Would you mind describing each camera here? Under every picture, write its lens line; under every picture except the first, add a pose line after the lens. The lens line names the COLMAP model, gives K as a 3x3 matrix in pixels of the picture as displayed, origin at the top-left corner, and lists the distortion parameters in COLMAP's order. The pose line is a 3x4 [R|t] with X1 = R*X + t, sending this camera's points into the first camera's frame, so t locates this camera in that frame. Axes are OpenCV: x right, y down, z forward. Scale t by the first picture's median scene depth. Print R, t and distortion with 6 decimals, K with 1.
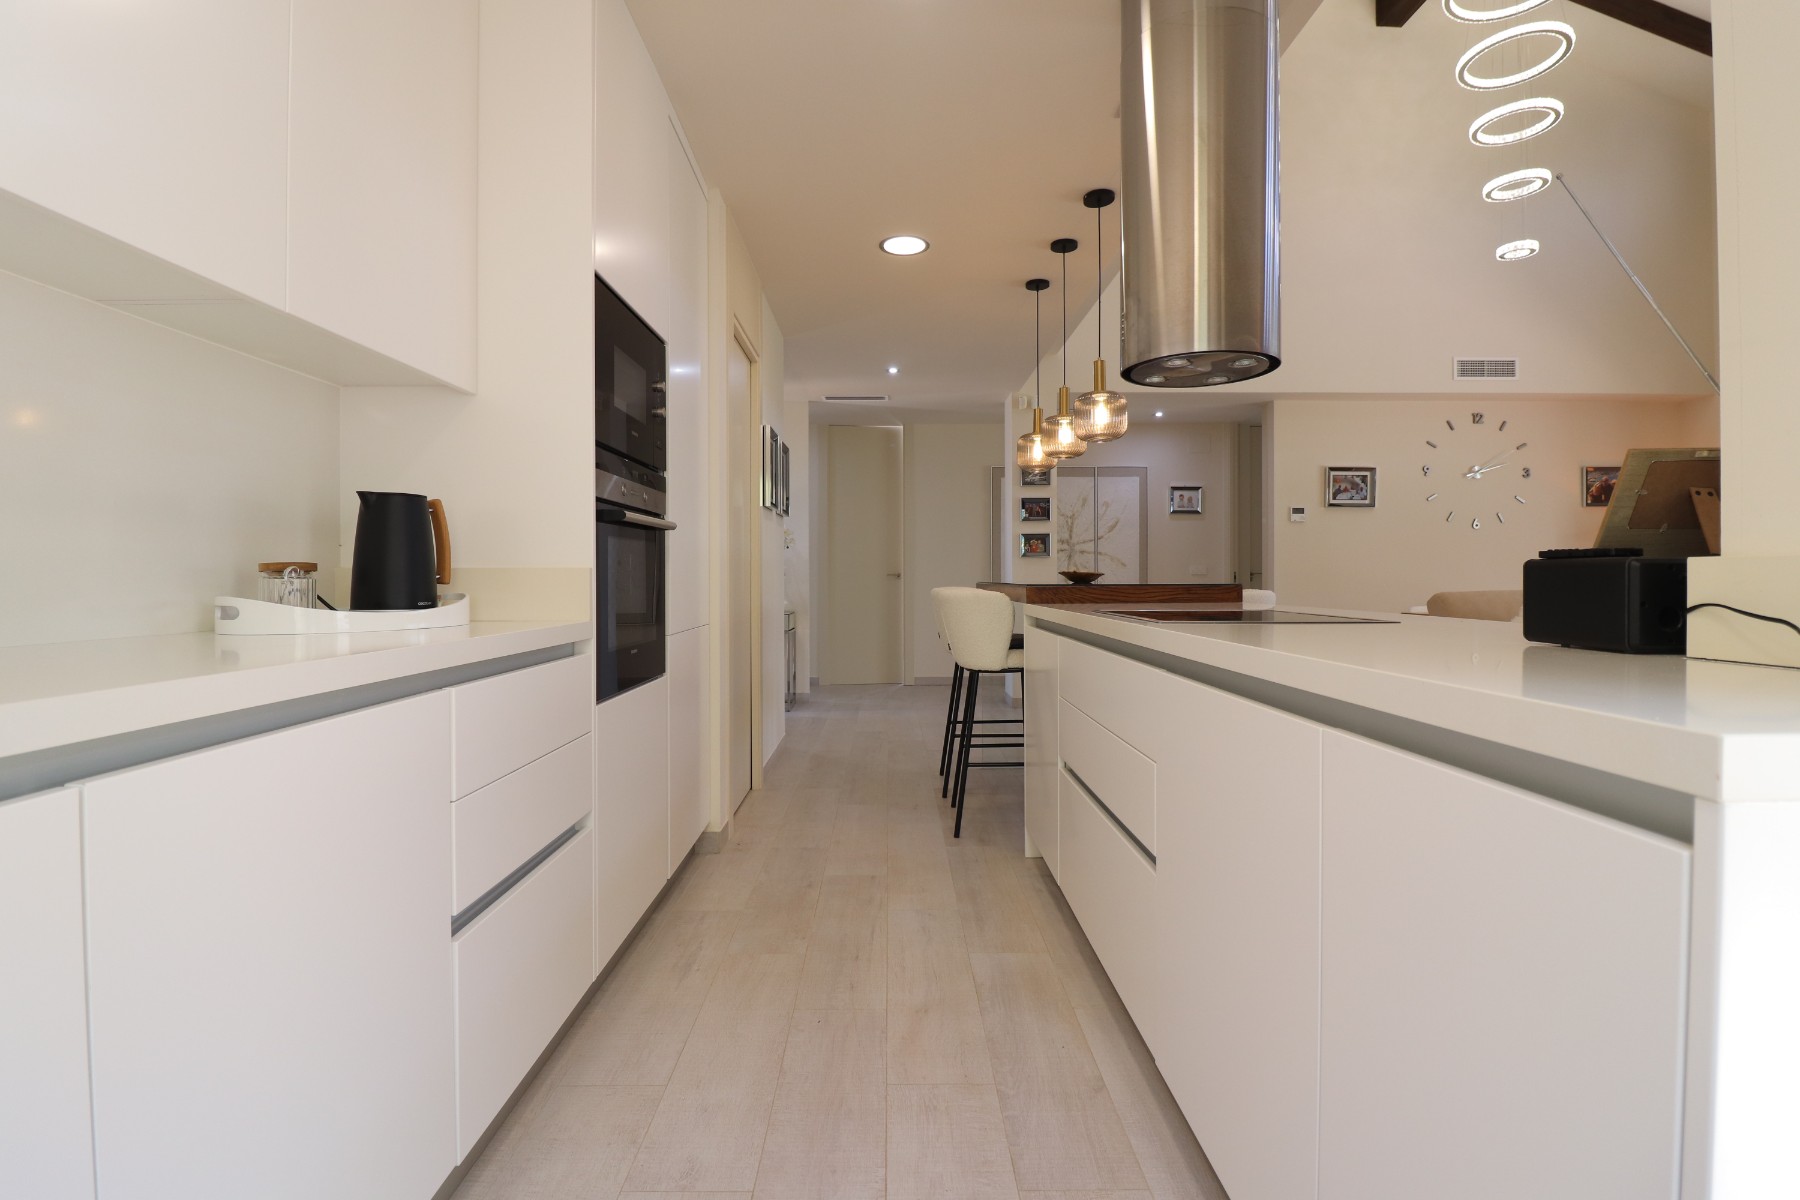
lens RADIAL K [[838.8, 0, 900.0], [0, 838.8, 585.5], [0, 0, 1]] dist [-0.001068, -0.012905]
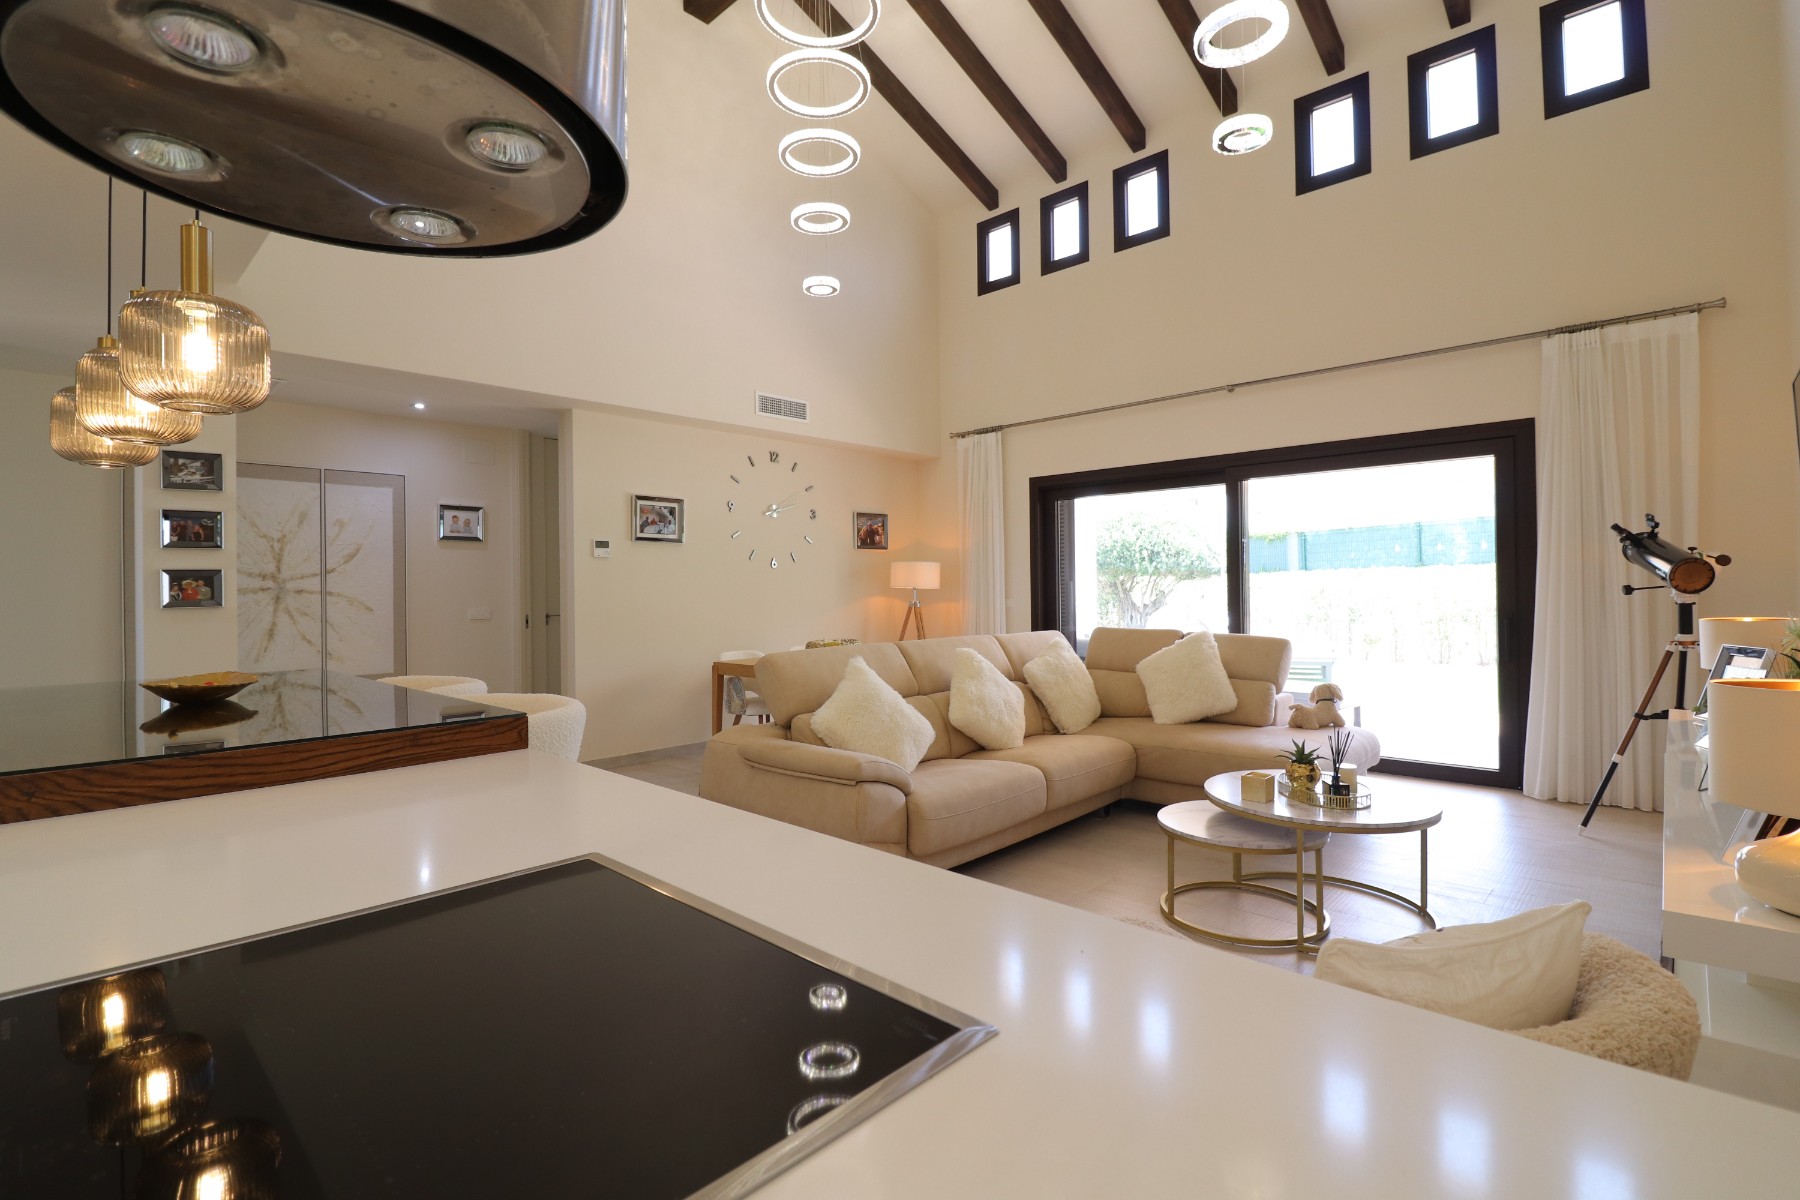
lens RADIAL K [[838.8, 0, 900.0], [0, 838.8, 585.5], [0, 0, 1]] dist [-0.001068, -0.012905]
pose [[0.701133, -0.001829, 0.713028, 0.085024], [0.016489, 0.999771, -0.013649, -0.031293], [-0.712840, 0.021327, 0.701003, 0.198324]]
